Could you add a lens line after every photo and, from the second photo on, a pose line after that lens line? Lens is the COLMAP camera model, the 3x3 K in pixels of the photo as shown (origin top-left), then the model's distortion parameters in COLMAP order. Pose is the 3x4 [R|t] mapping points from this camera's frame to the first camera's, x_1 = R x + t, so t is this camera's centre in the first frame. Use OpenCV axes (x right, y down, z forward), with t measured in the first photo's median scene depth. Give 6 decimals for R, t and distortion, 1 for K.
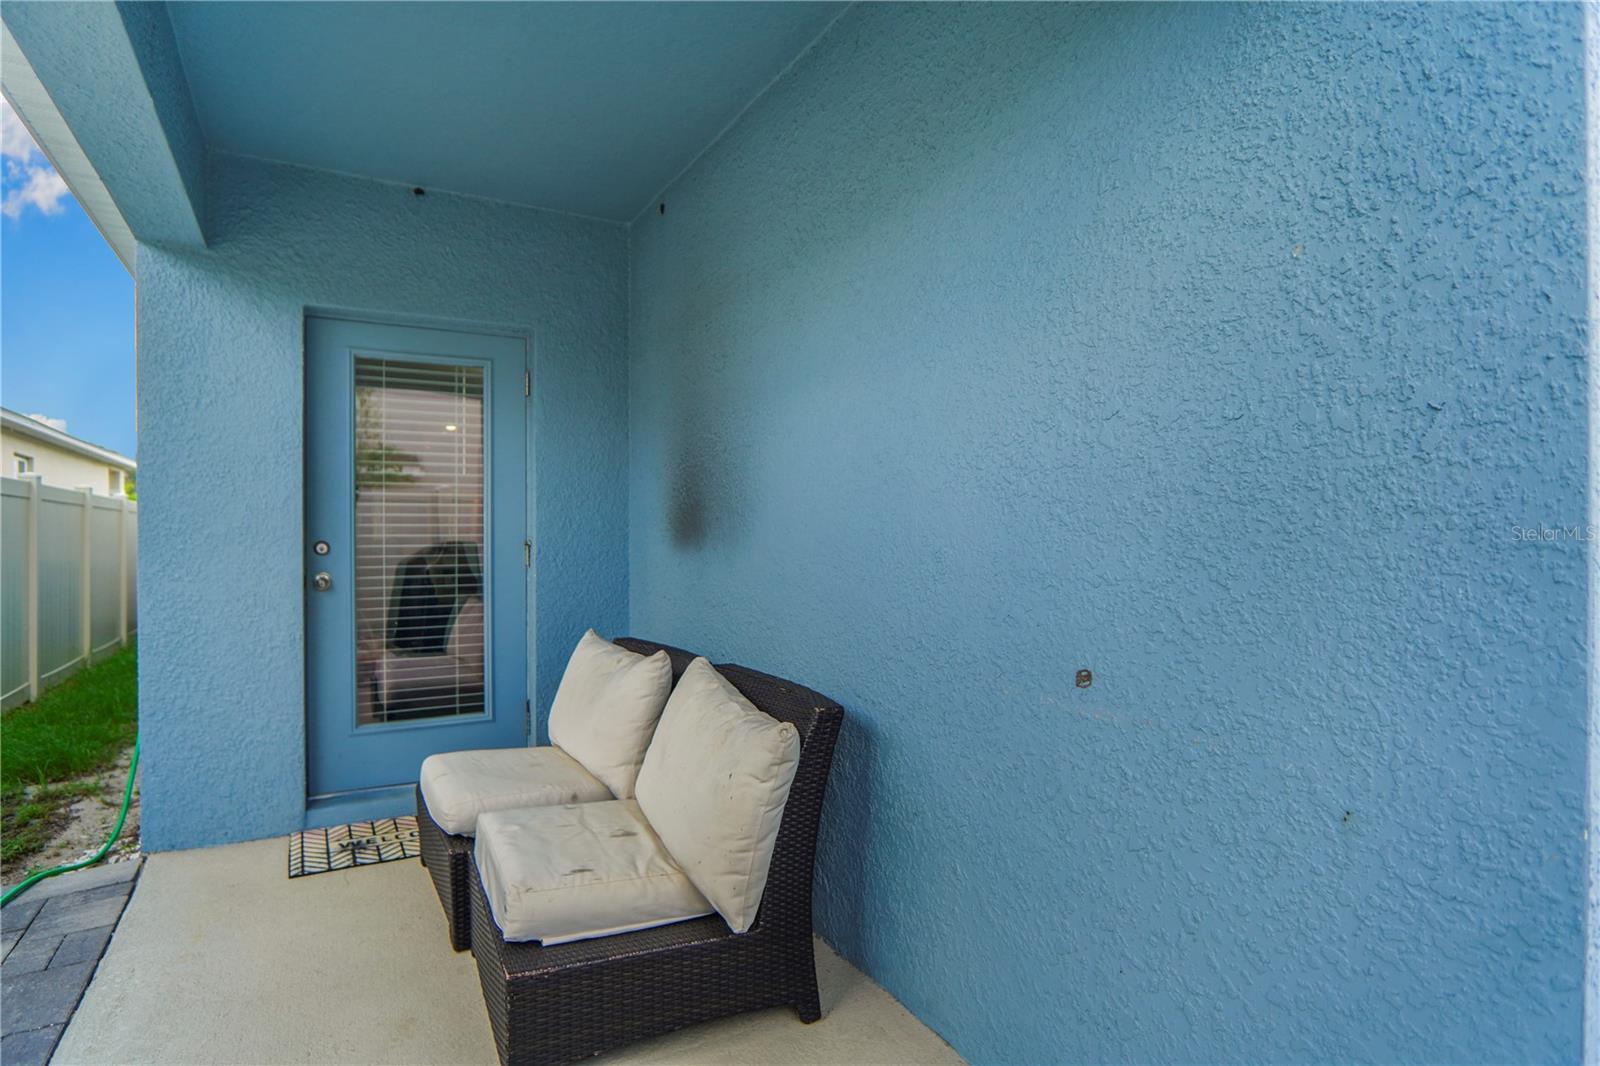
lens RADIAL K [[856.0, 0, 800.0], [0, 856.0, 533.0], [0, 0, 1]] dist [-0.019947, 0.000697]
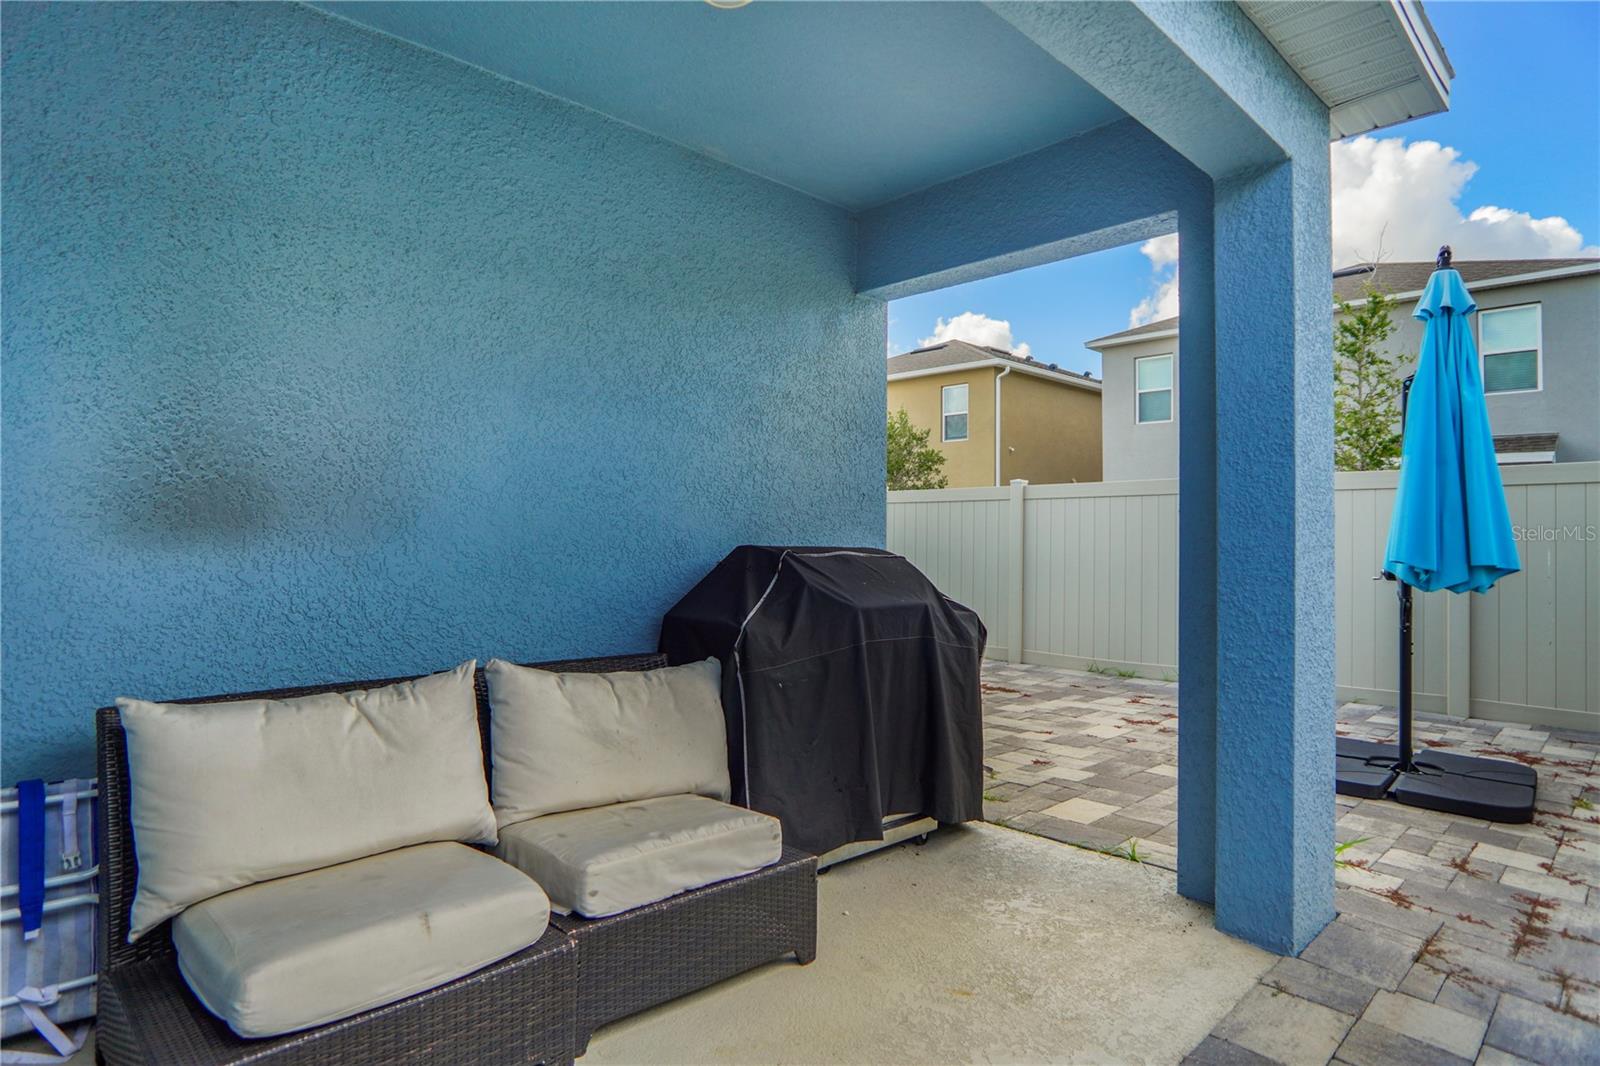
lens RADIAL K [[841.5, 0, 823.0], [0, 841.5, 516.8], [0, 0, 1]] dist [-0.015559, 0.001142]
pose [[-0.262549, 0.016835, 0.964772, -1.856858], [-0.009756, 0.999750, -0.020101, 0.008370], [-0.964869, -0.014690, -0.262319, 1.531596]]
